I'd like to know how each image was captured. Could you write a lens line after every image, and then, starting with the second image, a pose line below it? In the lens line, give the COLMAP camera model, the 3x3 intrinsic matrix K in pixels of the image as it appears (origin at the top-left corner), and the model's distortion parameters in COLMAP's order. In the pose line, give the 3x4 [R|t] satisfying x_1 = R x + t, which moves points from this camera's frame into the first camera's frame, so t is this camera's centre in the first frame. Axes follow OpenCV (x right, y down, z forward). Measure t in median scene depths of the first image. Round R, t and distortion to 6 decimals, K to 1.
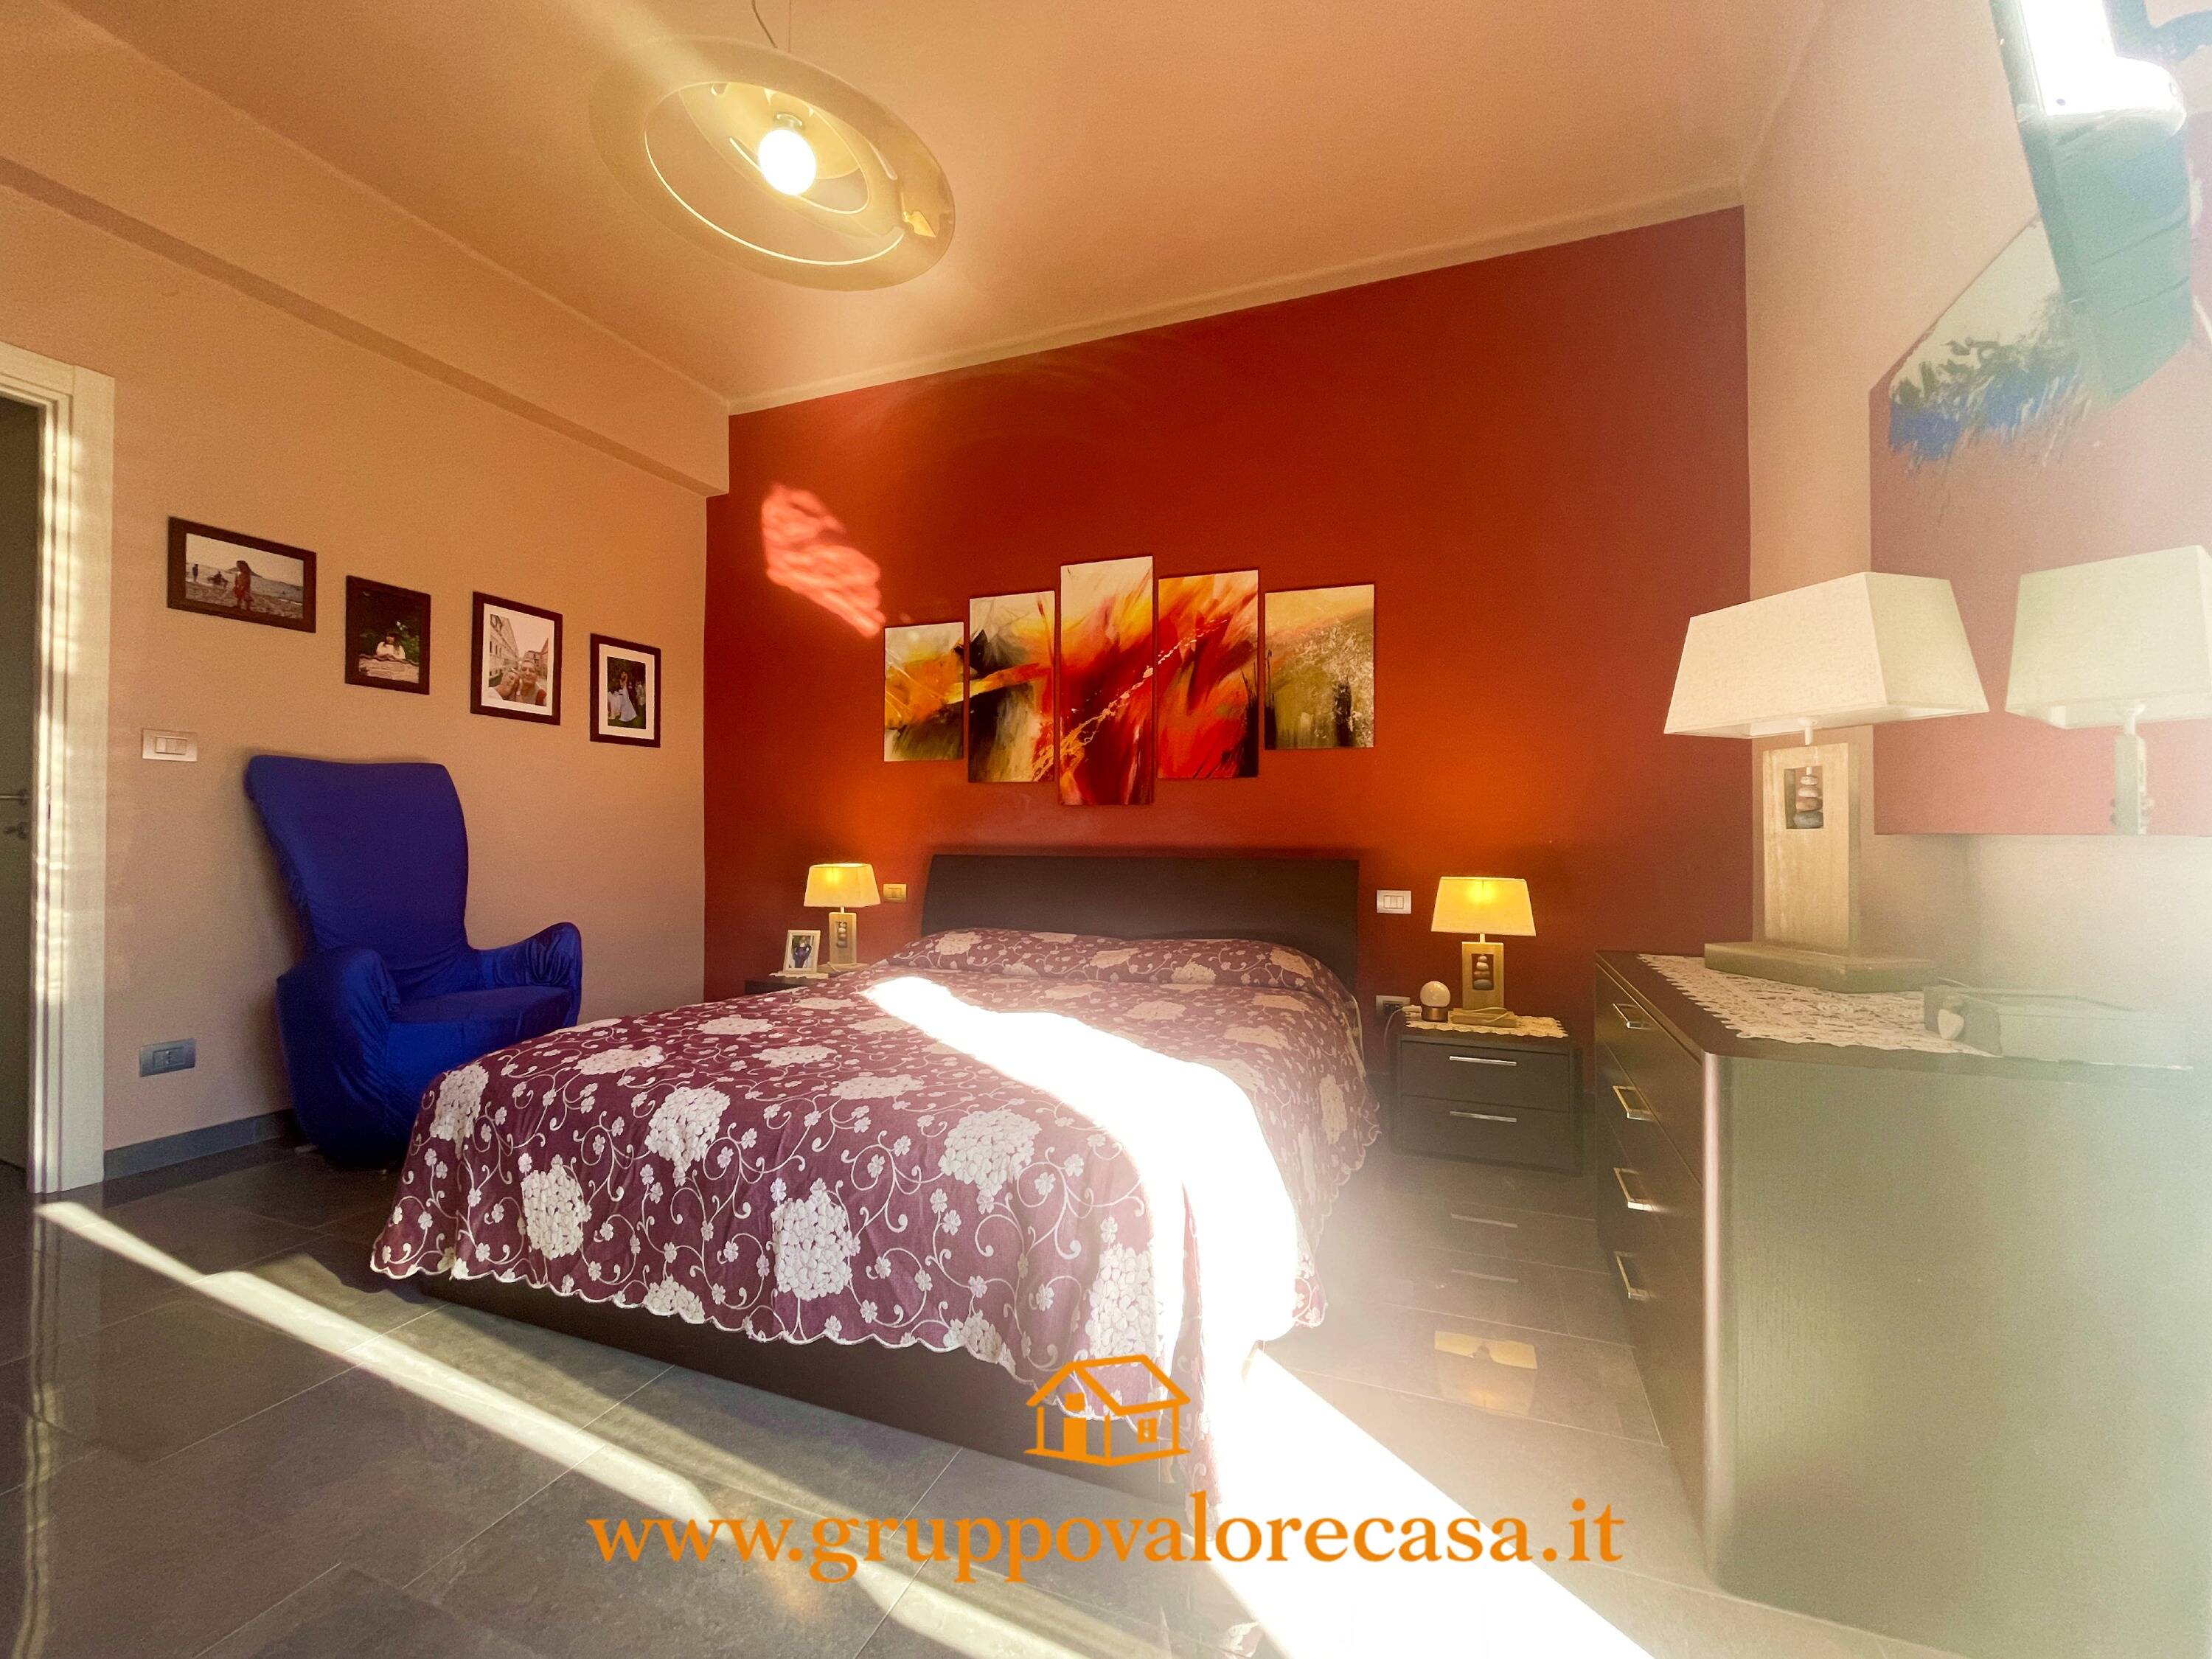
lens RADIAL K [[911.1, 0, 1099.1], [0, 911.1, 820.6], [0, 0, 1]] dist [0.001478, 0.000629]
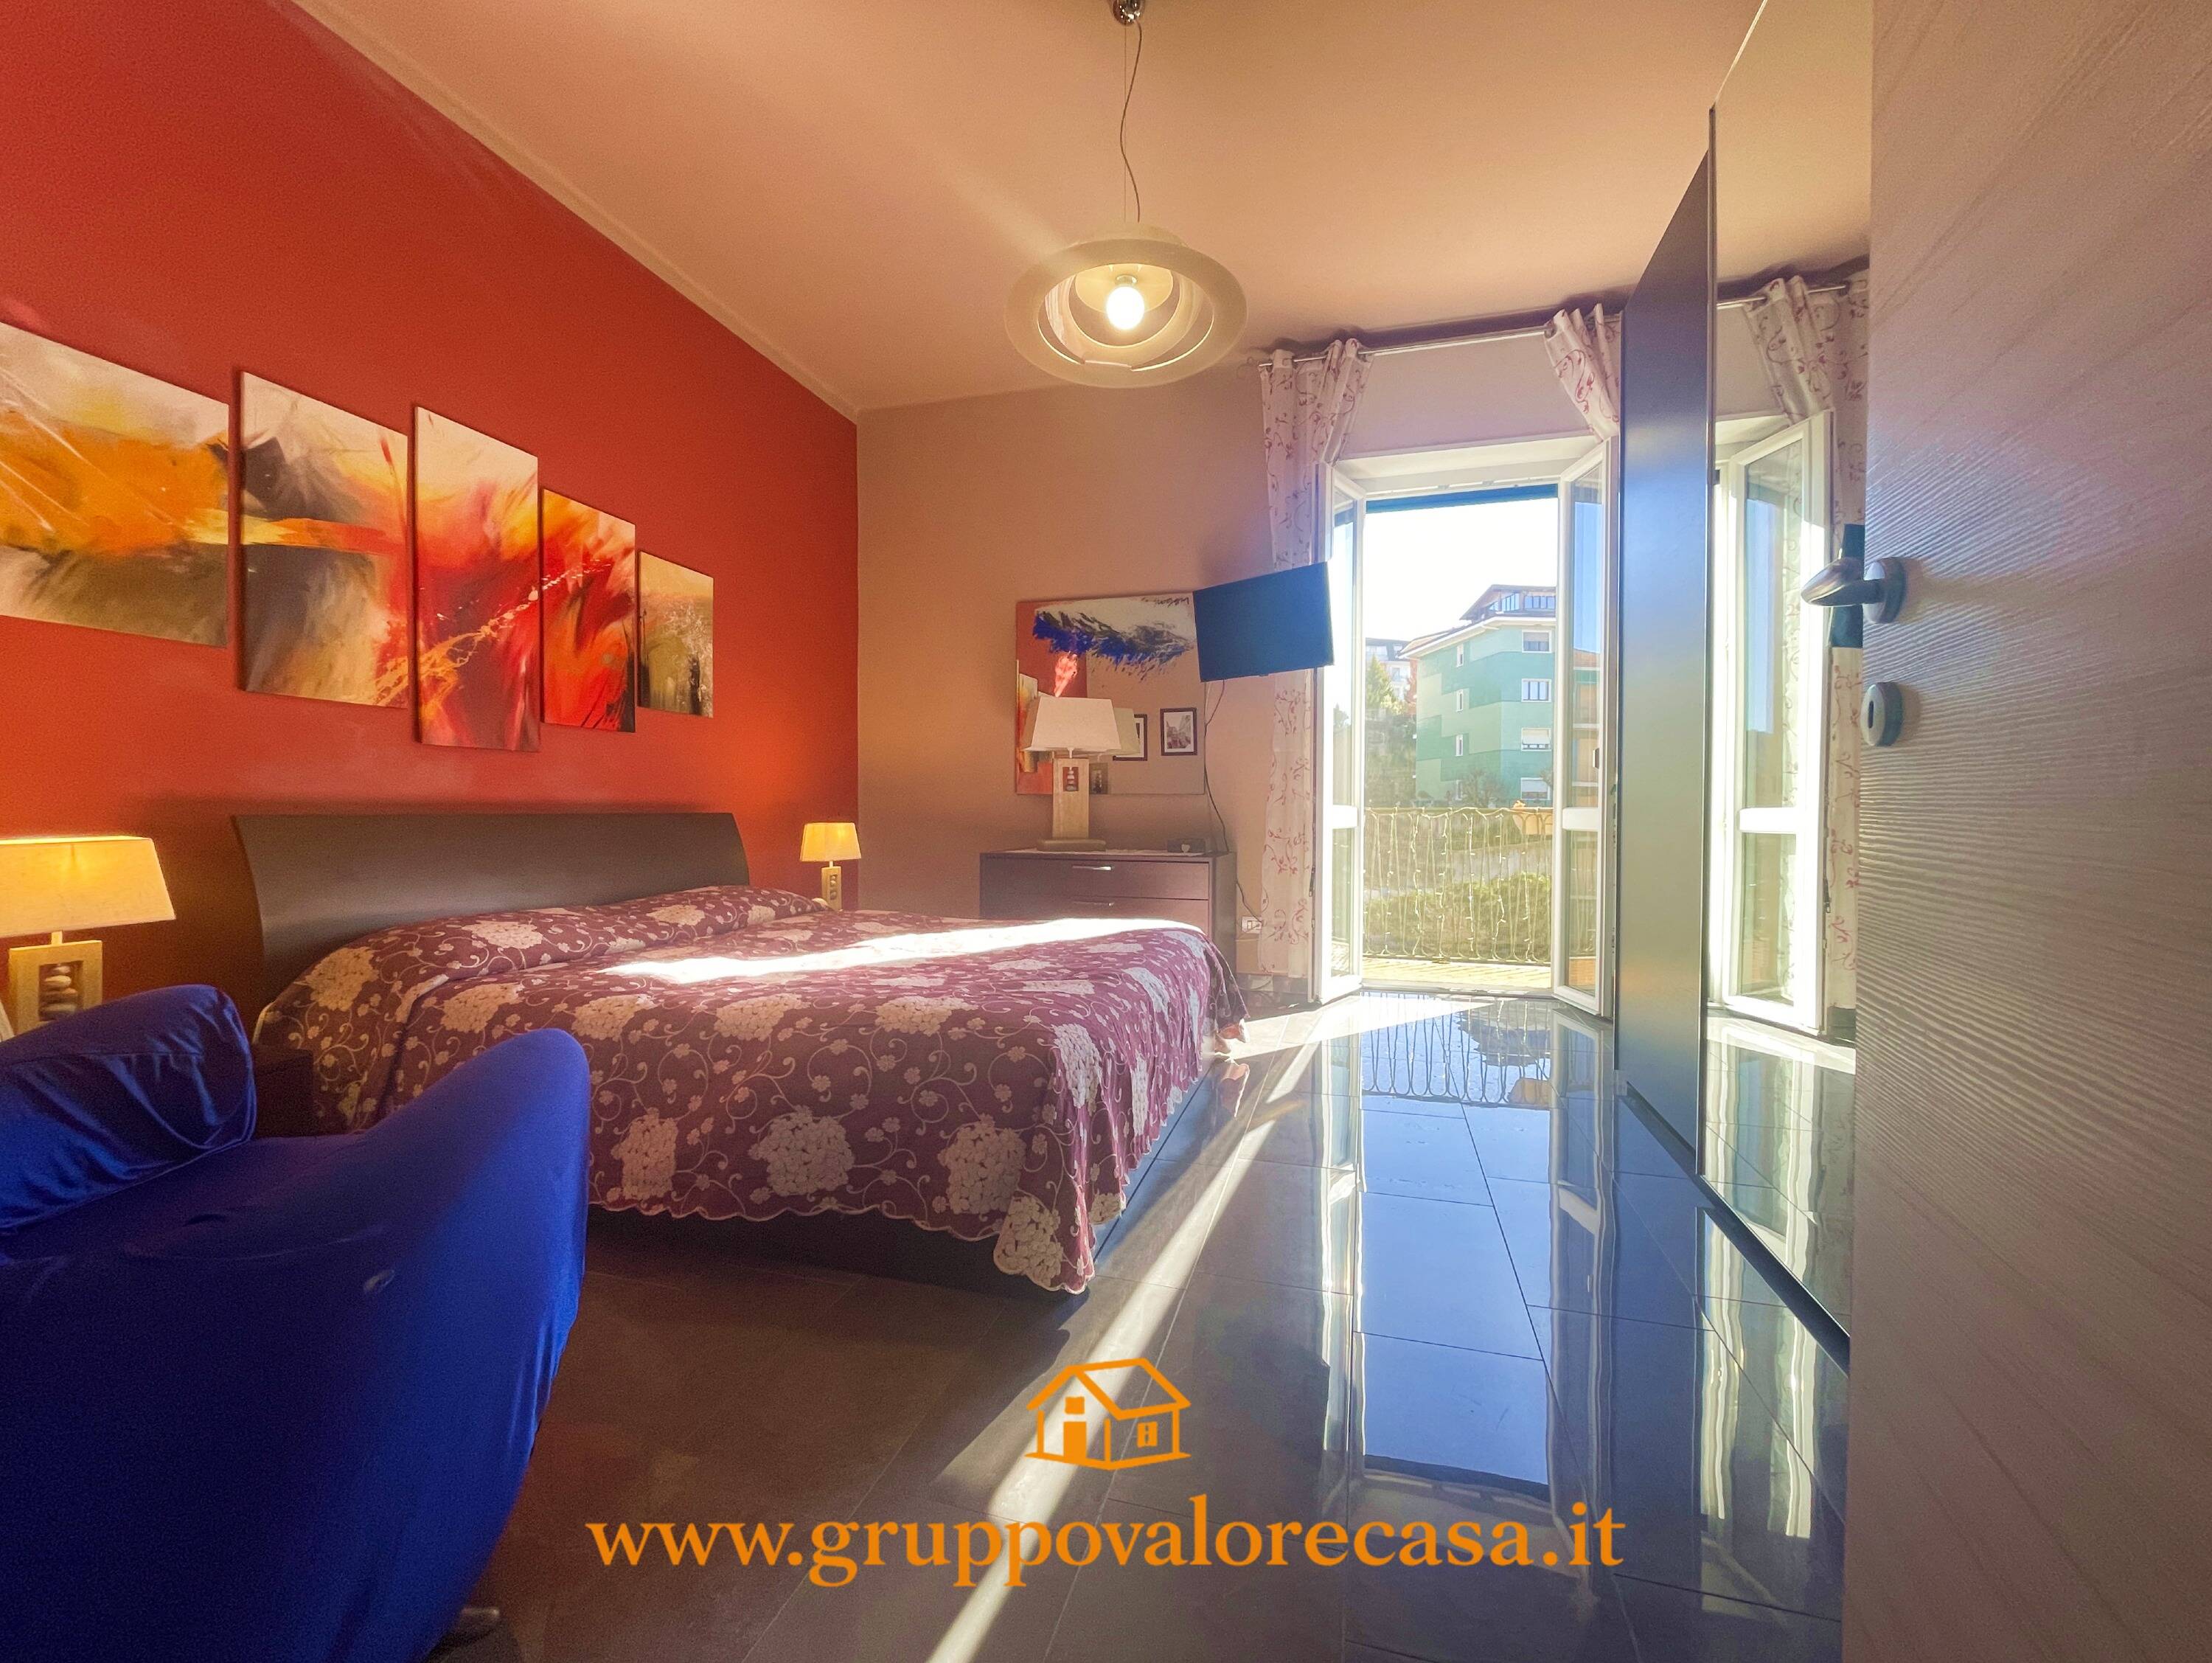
lens RADIAL K [[911.2, 0, 1099.1], [0, 911.2, 822.6], [0, 0, 1]] dist [0.001478, 0.000629]
pose [[-0.087468, -0.018232, 0.996000, -0.825459], [-0.018404, 0.999691, 0.016683, 0.023599], [-0.995997, -0.016871, -0.087777, 0.544031]]
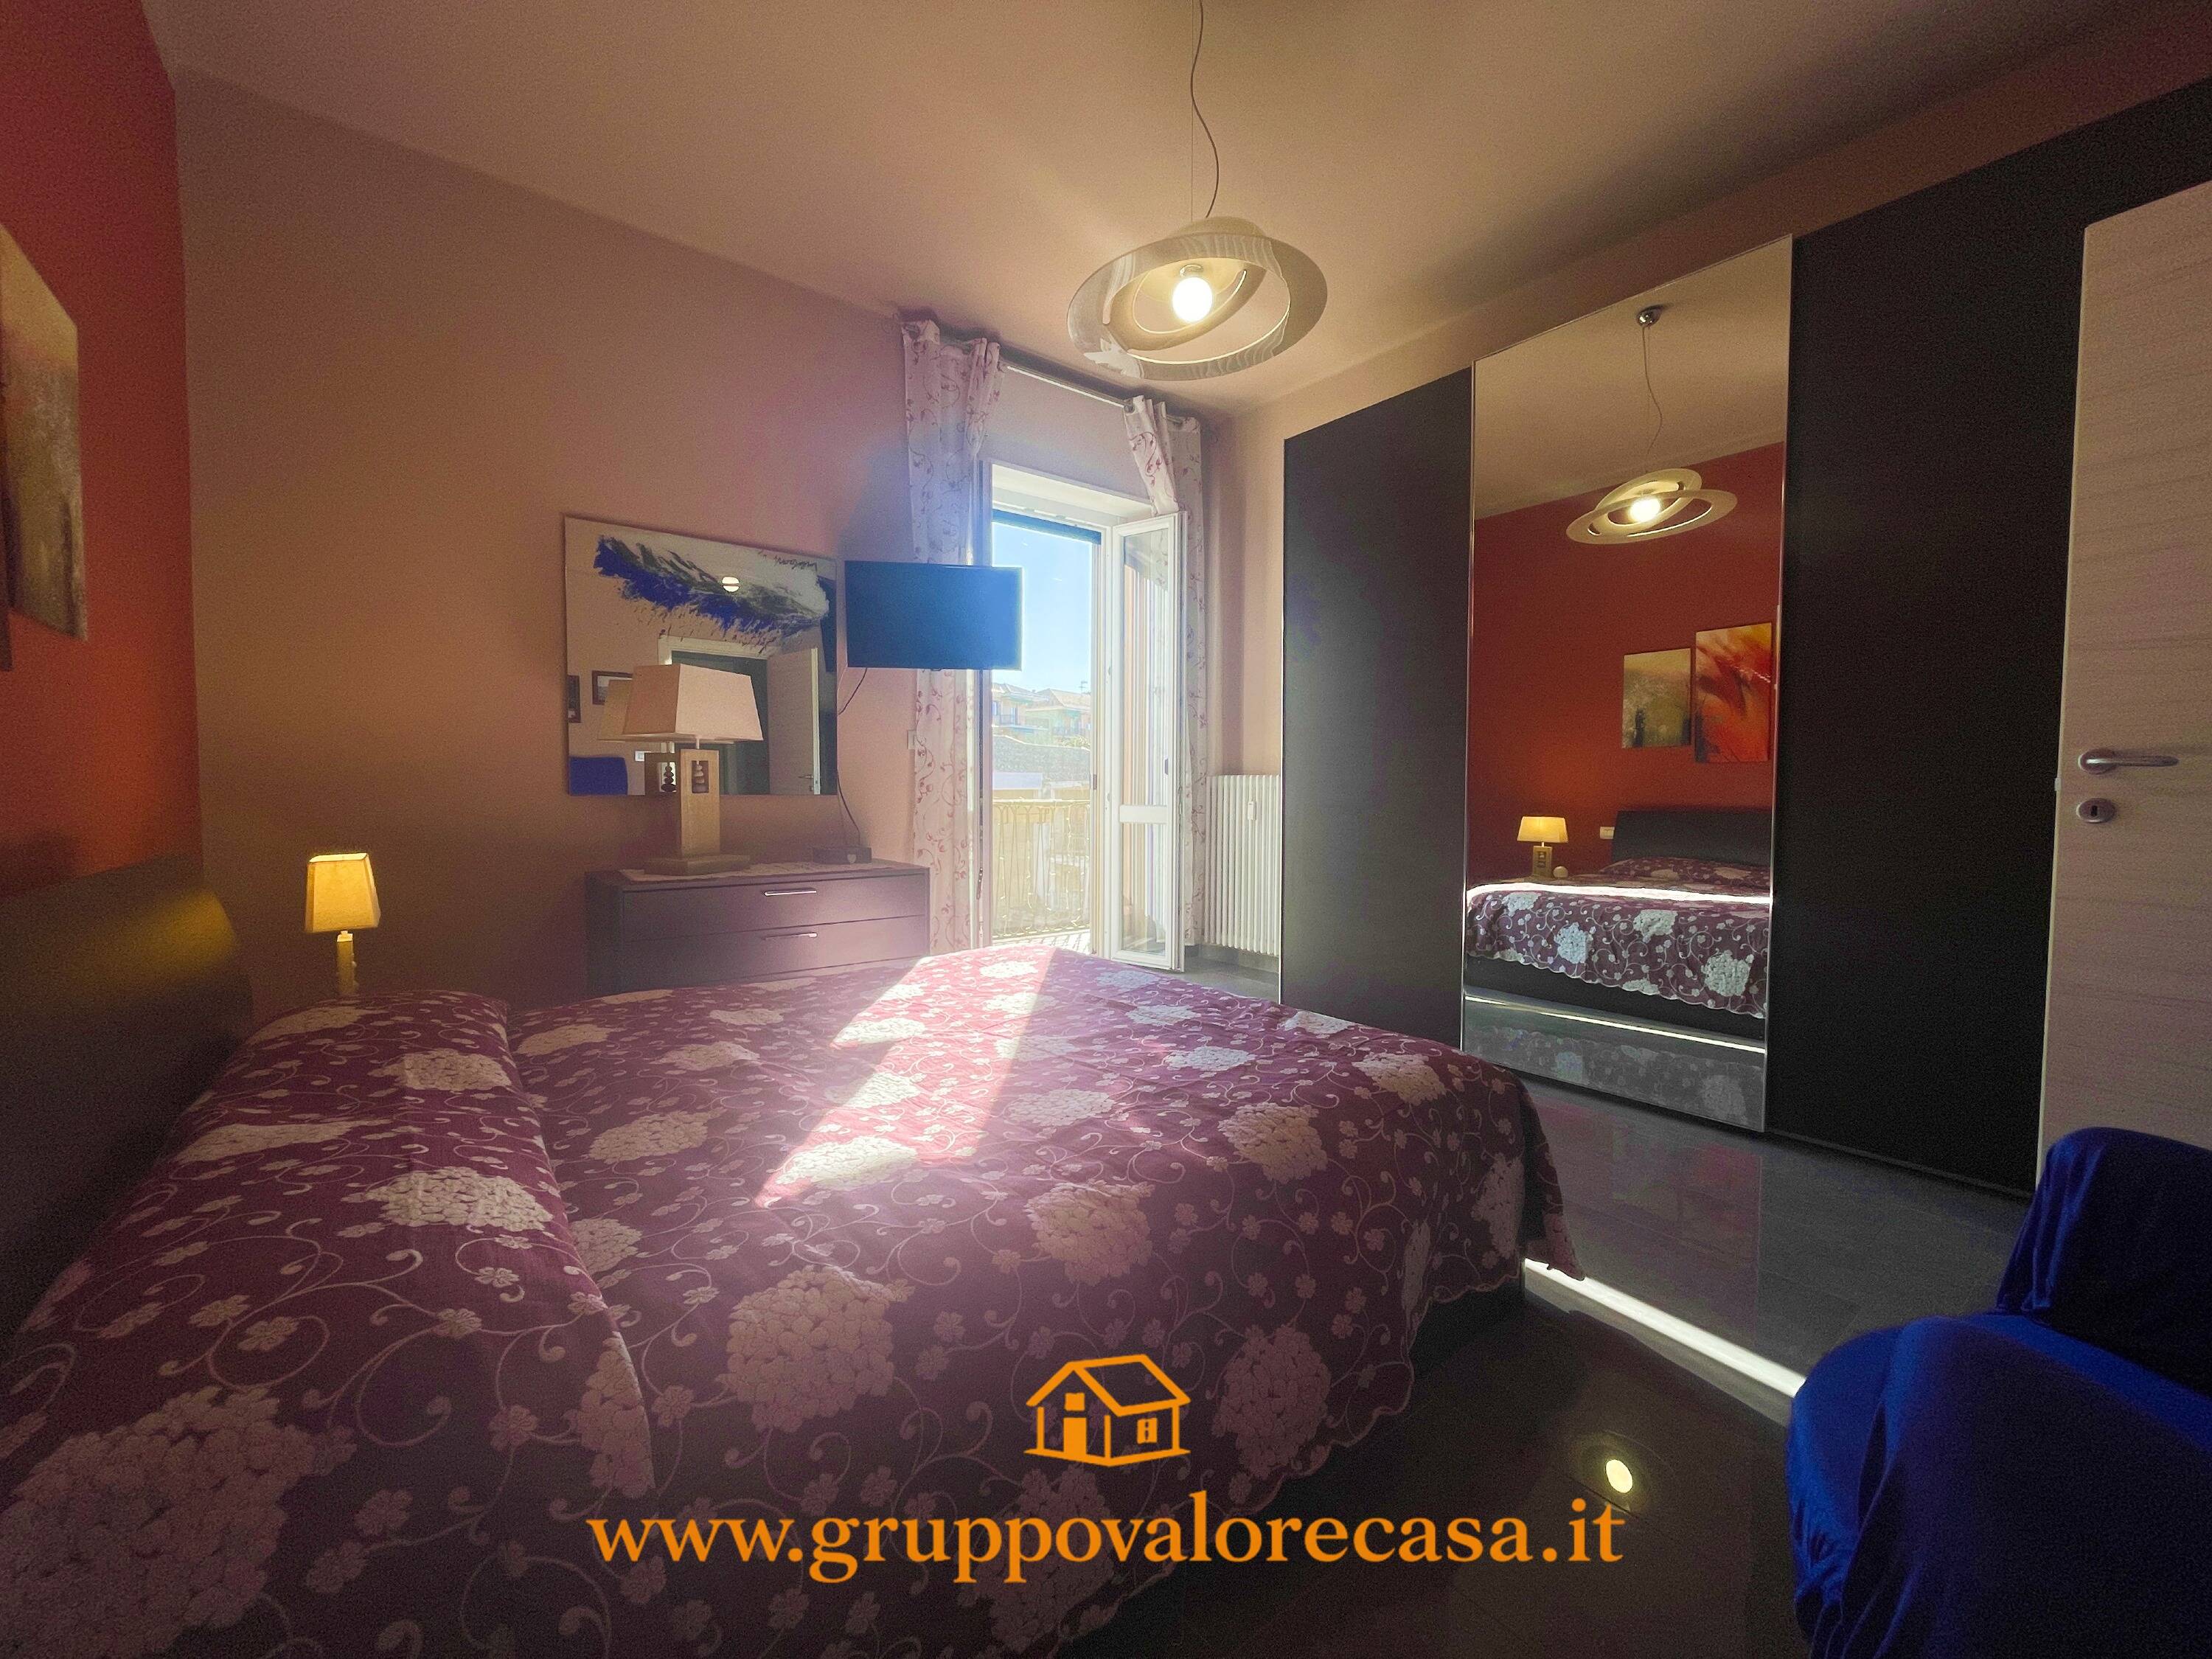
lens RADIAL K [[900.1, 0, 1115.0], [0, 900.1, 821.2], [0, 0, 1]] dist [0.002981, 0.000099]
pose [[-0.865396, -0.025759, 0.500427, -0.430272], [-0.013508, 0.999514, 0.028089, 0.000282], [-0.500907, 0.017549, -0.865323, 1.041251]]
